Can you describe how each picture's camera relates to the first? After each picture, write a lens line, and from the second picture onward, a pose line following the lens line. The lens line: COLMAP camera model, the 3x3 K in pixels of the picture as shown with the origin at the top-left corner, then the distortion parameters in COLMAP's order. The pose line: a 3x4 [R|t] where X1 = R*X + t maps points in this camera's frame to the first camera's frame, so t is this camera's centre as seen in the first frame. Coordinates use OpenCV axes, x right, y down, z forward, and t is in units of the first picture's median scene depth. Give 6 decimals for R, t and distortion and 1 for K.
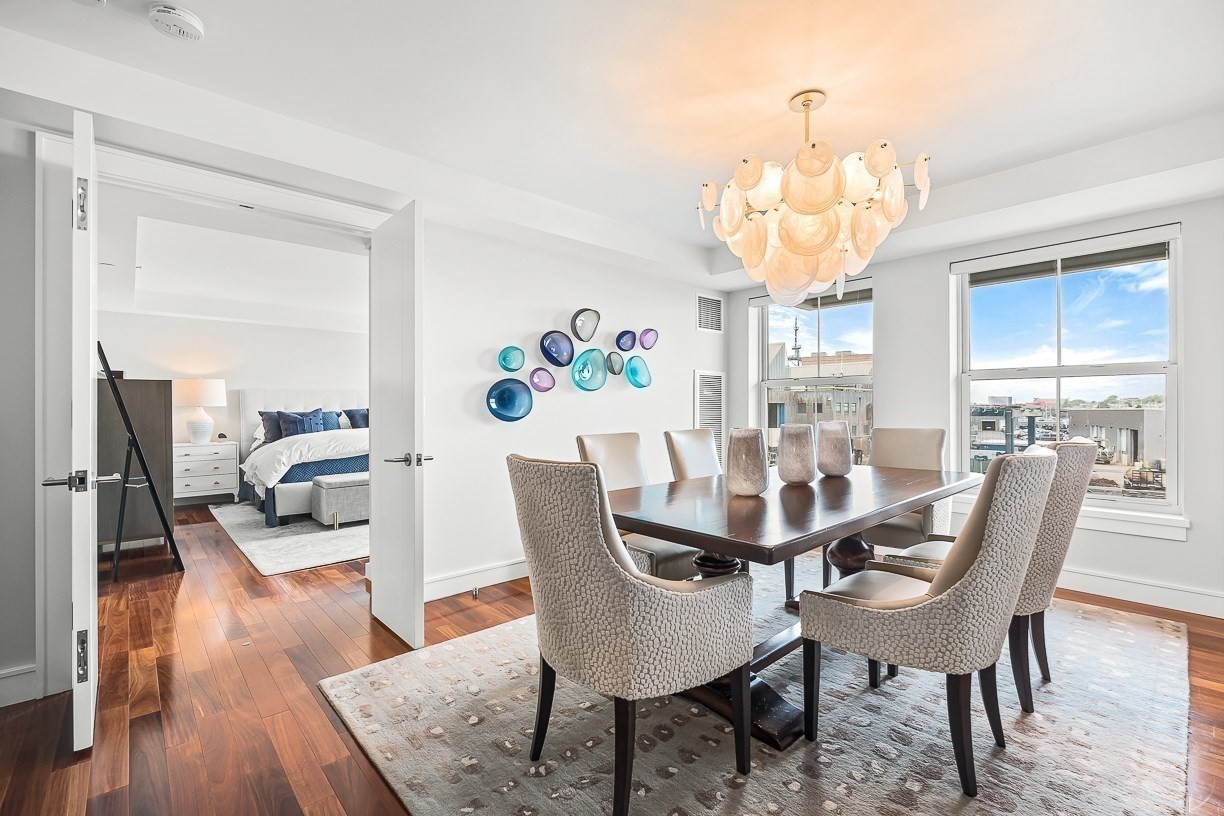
lens RADIAL K [[537.8, 0, 608.2], [0, 537.8, 411.0], [0, 0, 1]] dist [-0.003884, -0.000512]
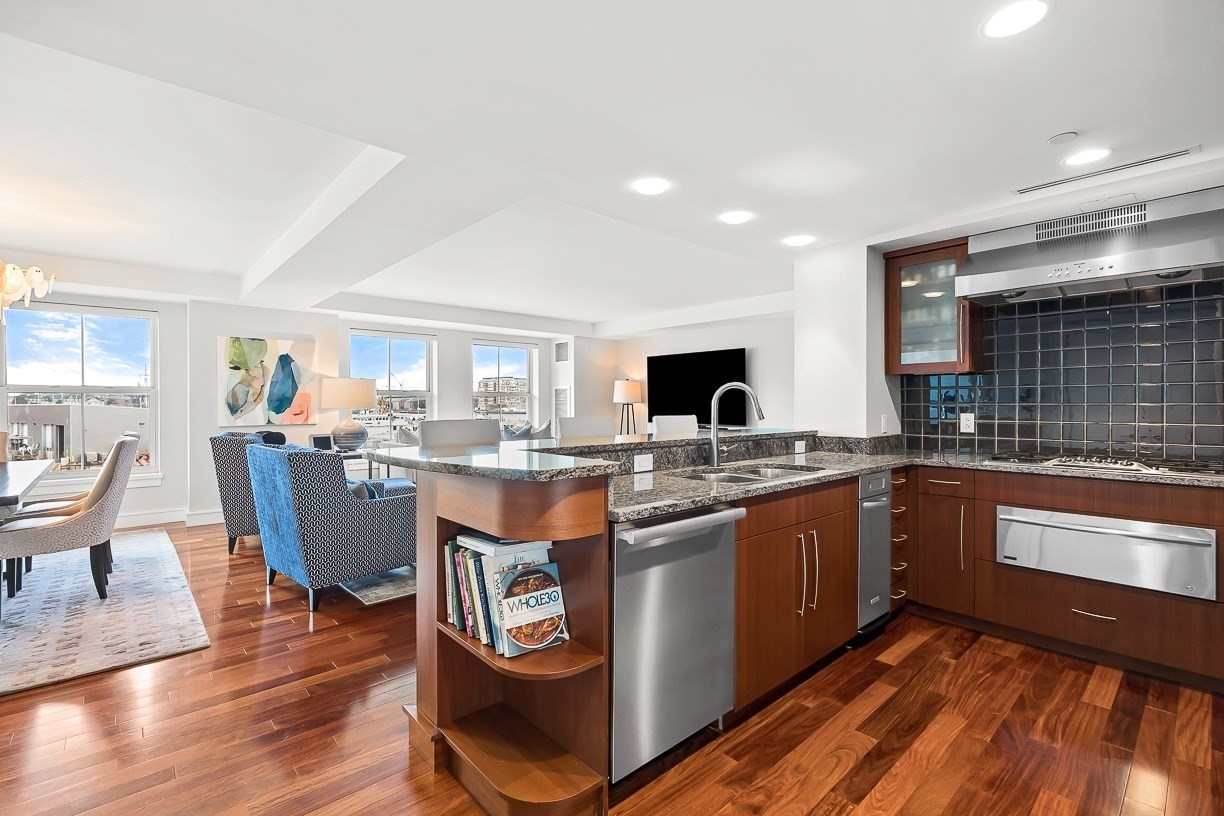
lens RADIAL K [[543.8, 0, 612.0], [0, 543.8, 408.0], [0, 0, 1]] dist [-0.001304, 0.000056]
pose [[-0.002927, -0.006726, 0.999973, -0.477427], [0.002601, 0.999974, 0.006734, -0.020862], [-0.999992, 0.002620, -0.002909, -0.330674]]
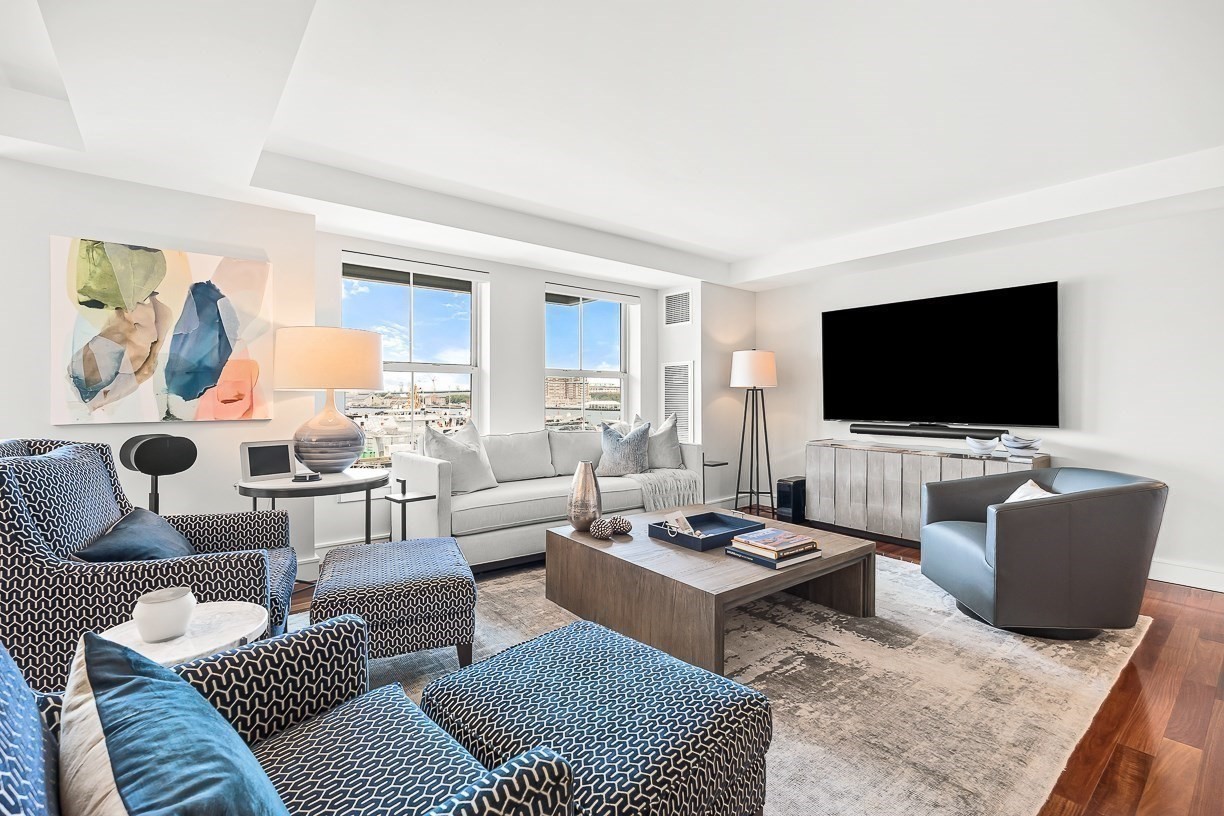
lens RADIAL K [[543.1, 0, 612.6], [0, 543.1, 397.1], [0, 0, 1]] dist [-0.002685, 0.000084]
pose [[0.048315, 0.004910, 0.998820, 0.143072], [0.001030, 0.999987, -0.004965, -0.001352], [-0.998832, 0.001269, 0.048309, -0.097116]]
